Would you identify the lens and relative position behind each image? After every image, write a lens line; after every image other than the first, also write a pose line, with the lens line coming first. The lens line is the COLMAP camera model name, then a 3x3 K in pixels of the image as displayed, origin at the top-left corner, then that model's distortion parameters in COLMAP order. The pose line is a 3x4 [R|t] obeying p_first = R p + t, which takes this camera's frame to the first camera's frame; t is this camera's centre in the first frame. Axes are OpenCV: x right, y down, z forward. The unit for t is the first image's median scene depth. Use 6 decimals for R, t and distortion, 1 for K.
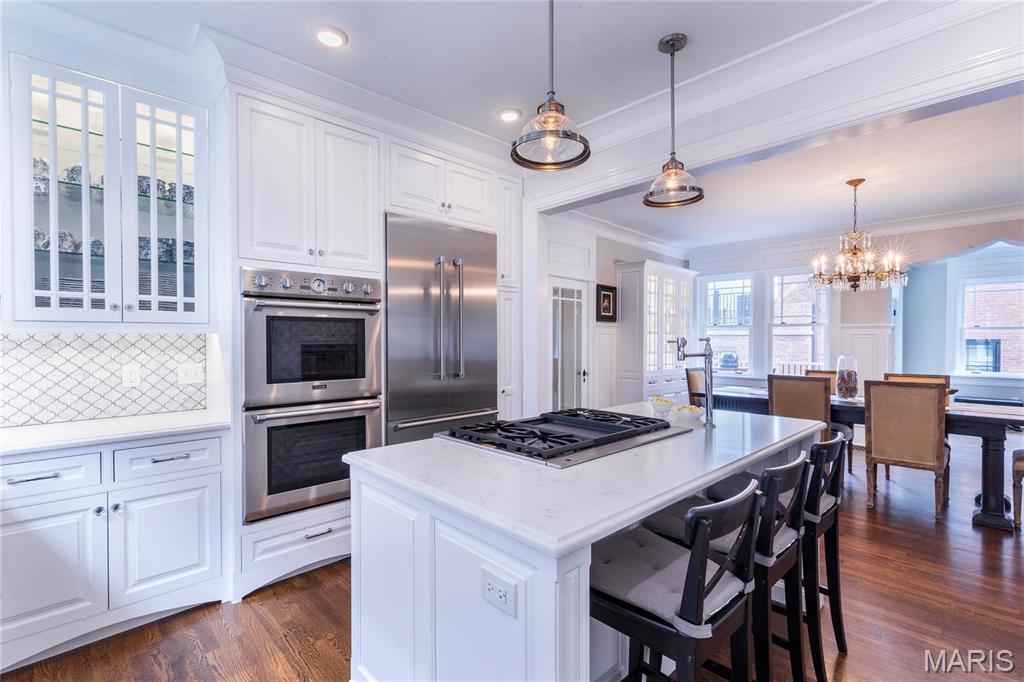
lens RADIAL K [[456.5, 0, 511.4], [0, 456.5, 342.7], [0, 0, 1]] dist [0.005308, -0.000893]
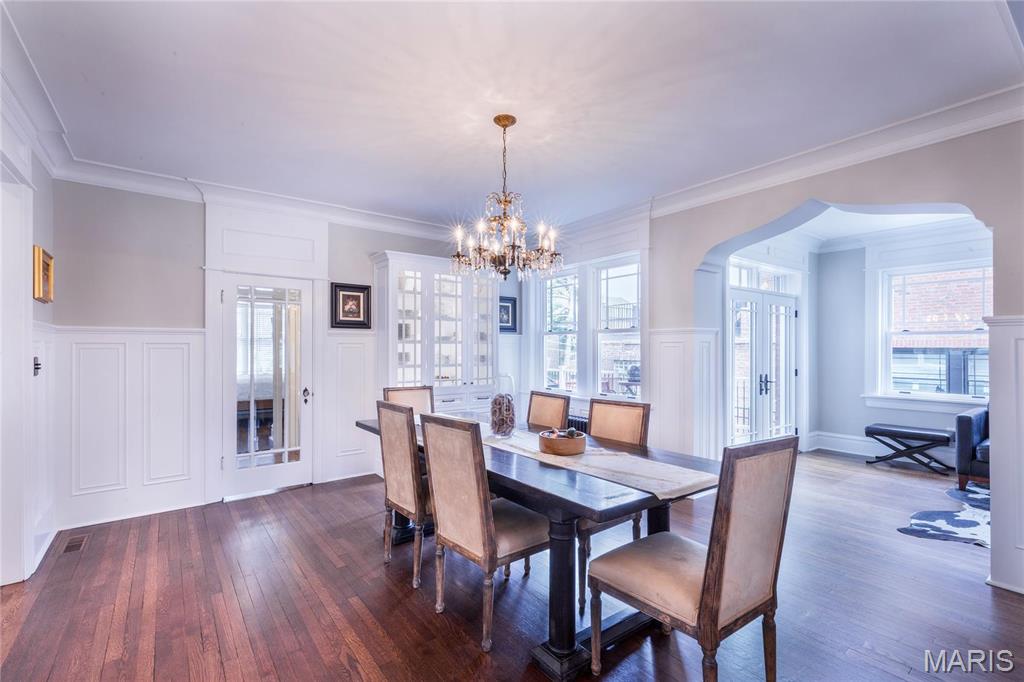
lens RADIAL K [[456.5, 0, 506.7], [0, 456.5, 345.4], [0, 0, 1]] dist [0.005308, -0.000893]
pose [[0.992899, -0.005132, -0.118851, 1.413482], [0.003405, 0.999886, -0.014731, -0.006670], [0.118913, 0.014222, 0.992803, 0.549187]]
